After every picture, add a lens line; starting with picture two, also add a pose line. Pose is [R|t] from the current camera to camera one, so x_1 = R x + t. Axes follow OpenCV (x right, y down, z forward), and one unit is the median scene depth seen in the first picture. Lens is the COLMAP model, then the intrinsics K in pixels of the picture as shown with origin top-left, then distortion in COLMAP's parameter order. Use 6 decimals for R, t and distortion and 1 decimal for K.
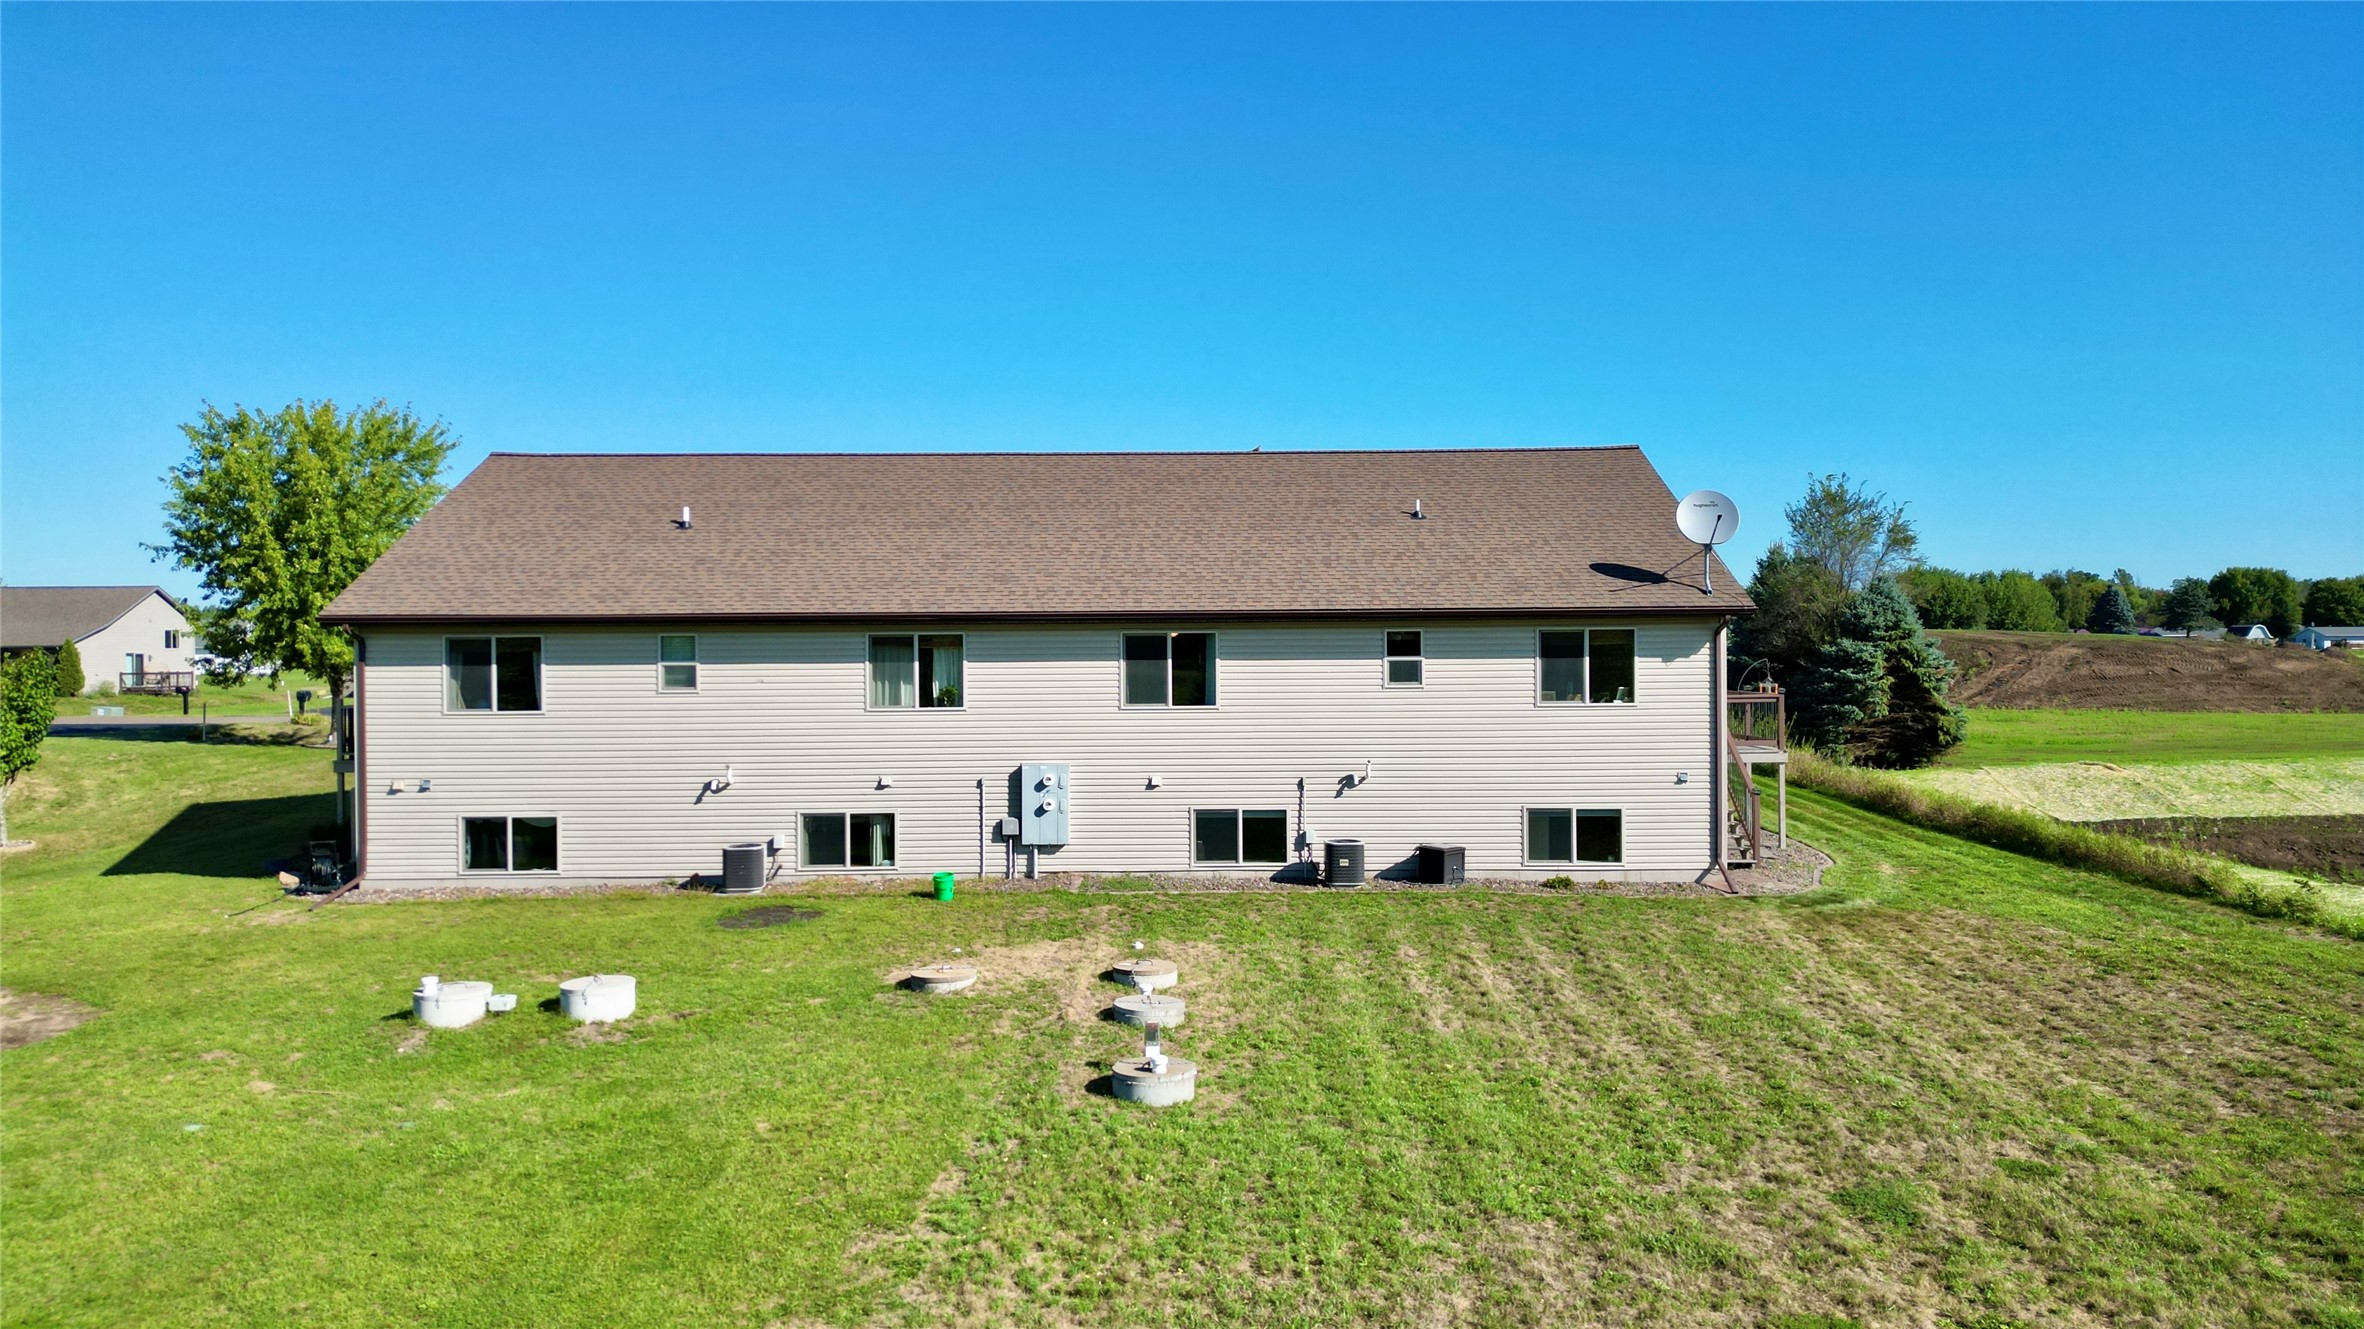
lens RADIAL K [[1652.8, 0, 1178.2], [0, 1652.8, 663.0], [0, 0, 1]] dist [0.063477, -0.050474]
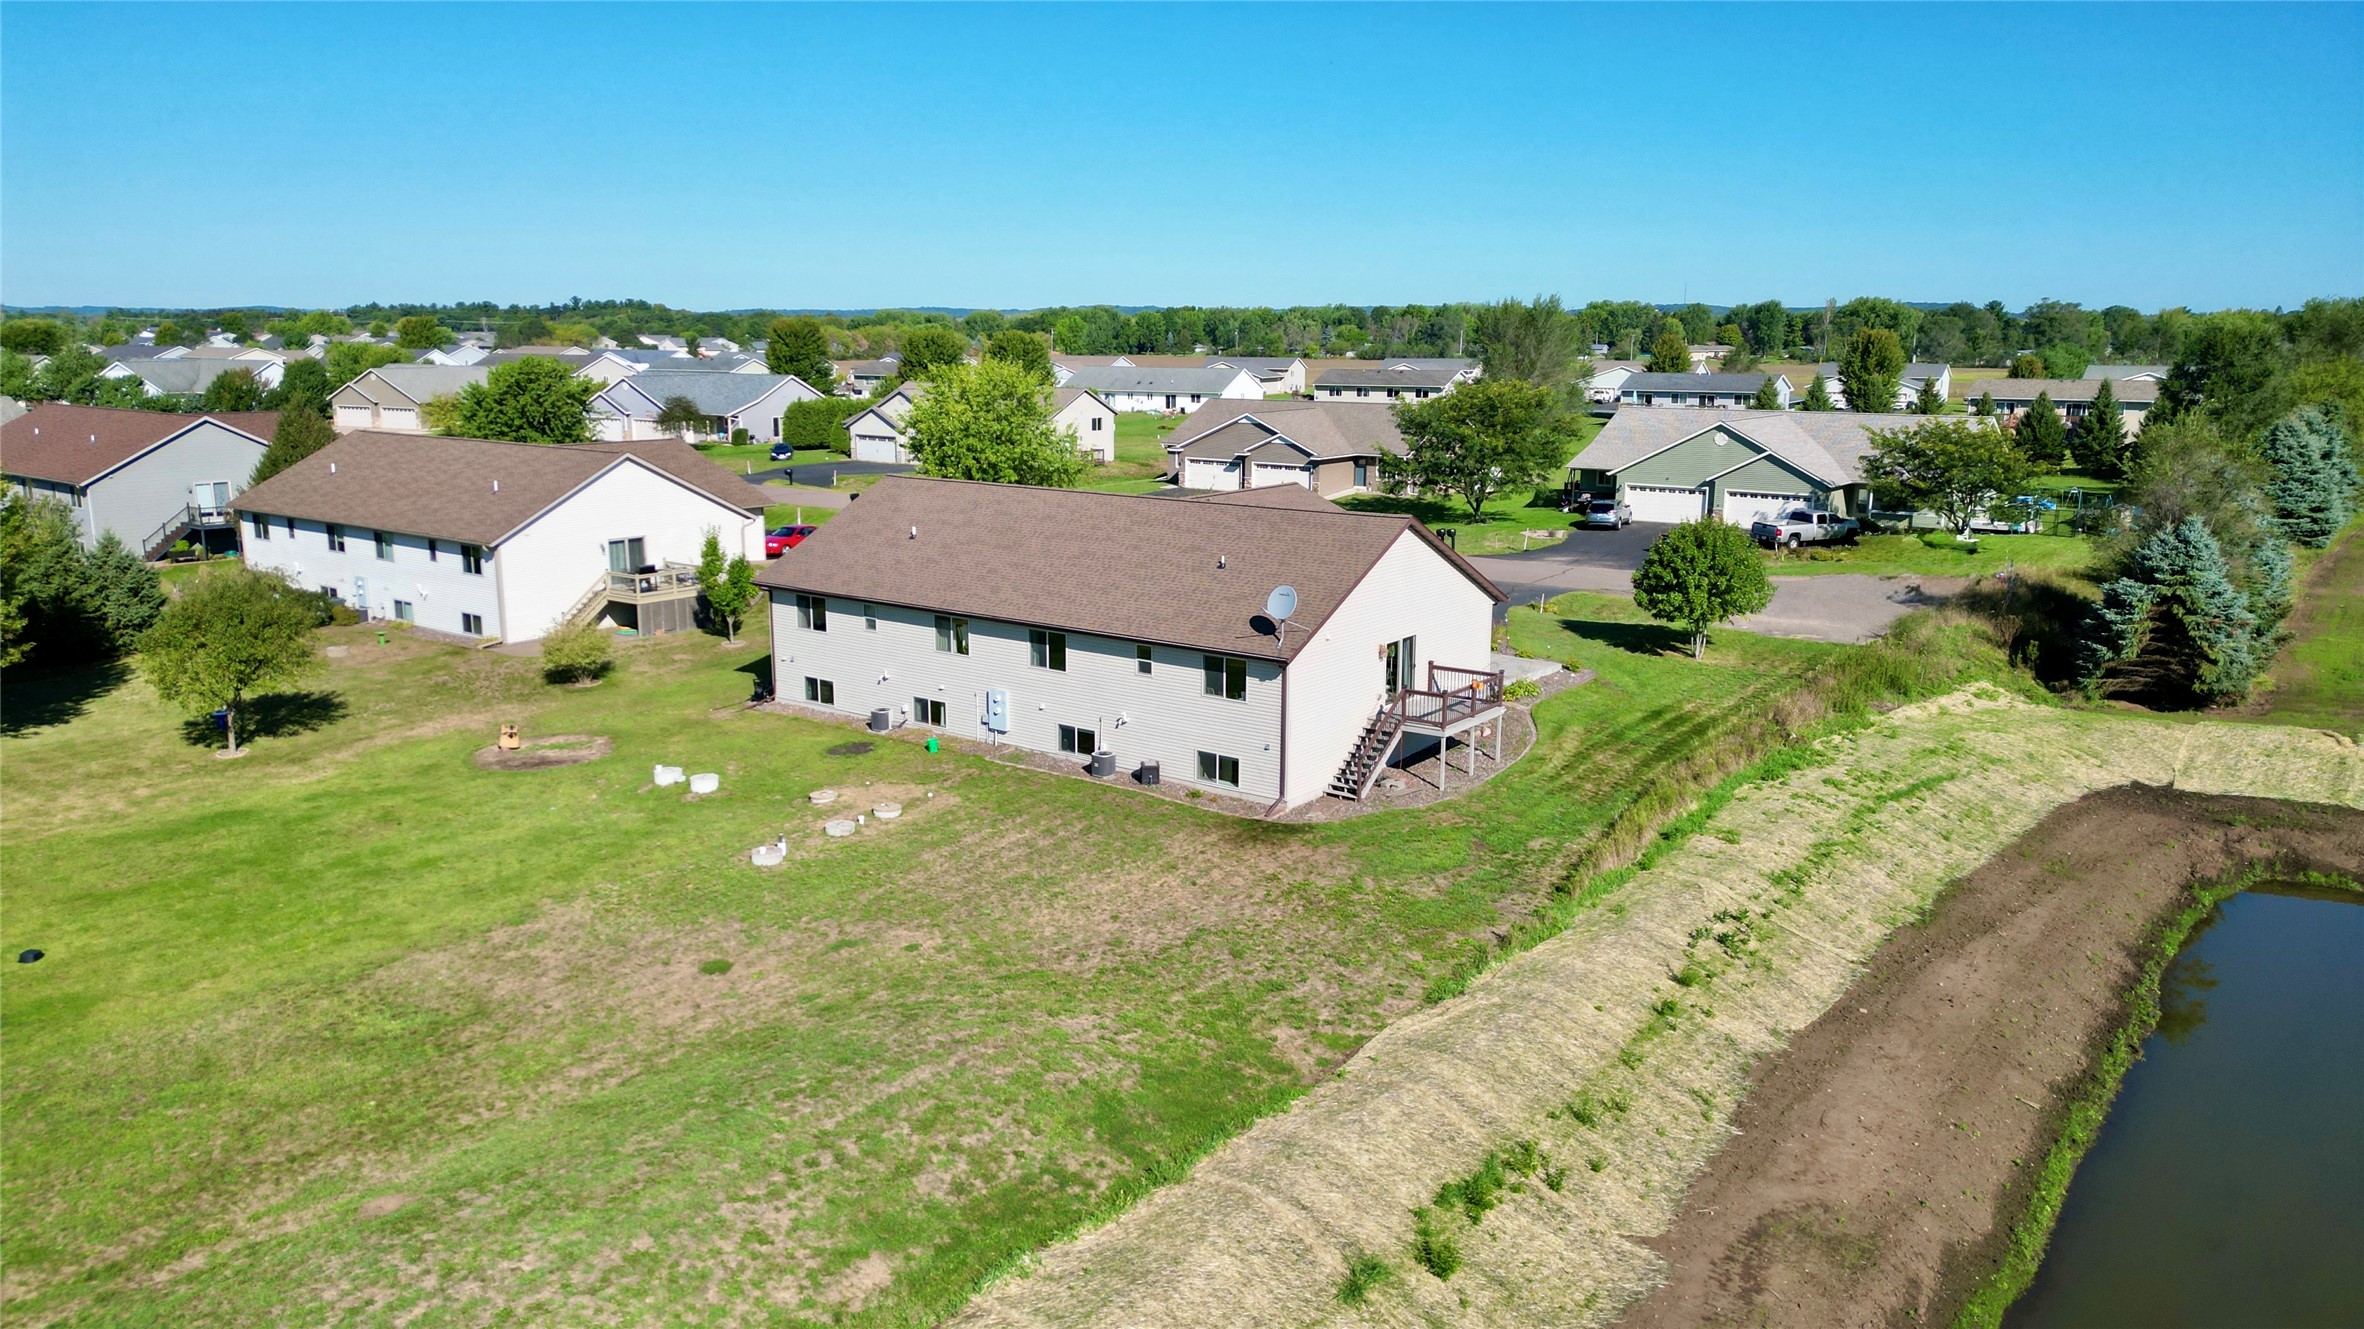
lens RADIAL K [[1641.3, 0, 1182.0], [0, 1641.3, 664.5], [0, 0, 1]] dist [0.093634, -0.094909]
pose [[0.800965, 0.130320, -0.584356, 1.231709], [-0.015830, 0.980292, 0.196921, -0.356406], [0.598501, -0.148477, 0.787242, -0.405488]]
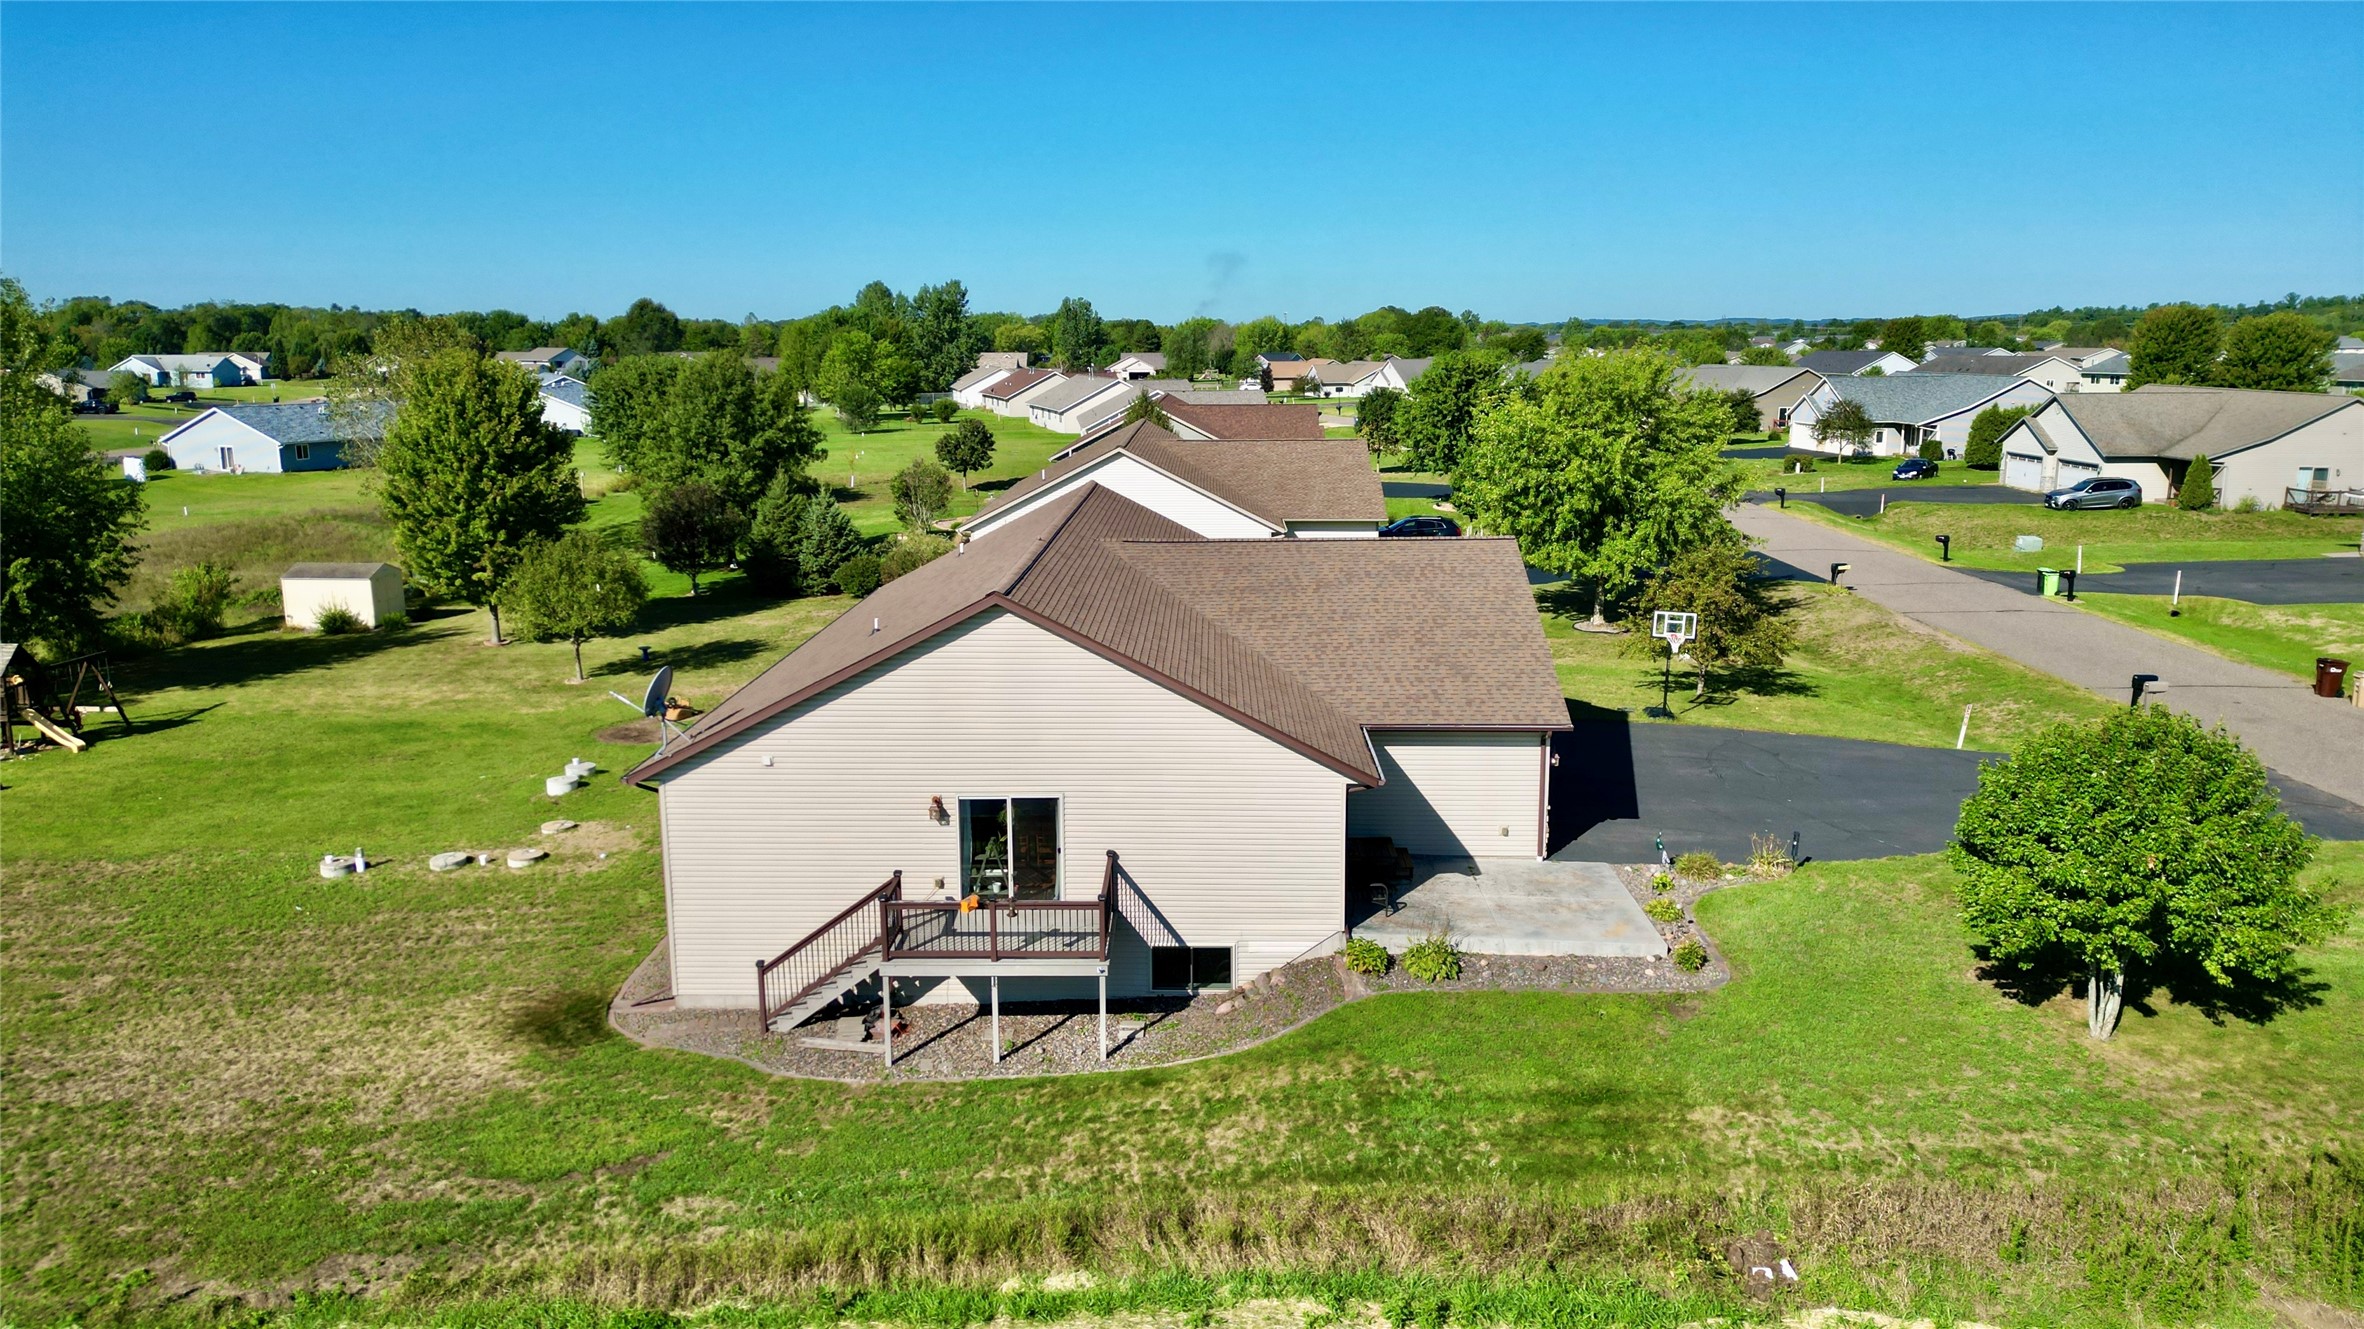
lens RADIAL K [[1641.3, 0, 1182.0], [0, 1641.3, 664.5], [0, 0, 1]] dist [0.093634, -0.094909]
pose [[-0.023223, 0.203431, -0.978814, 1.390971], [-0.005837, 0.979034, 0.203615, -0.333107], [0.999713, 0.010442, -0.021549, 1.370587]]
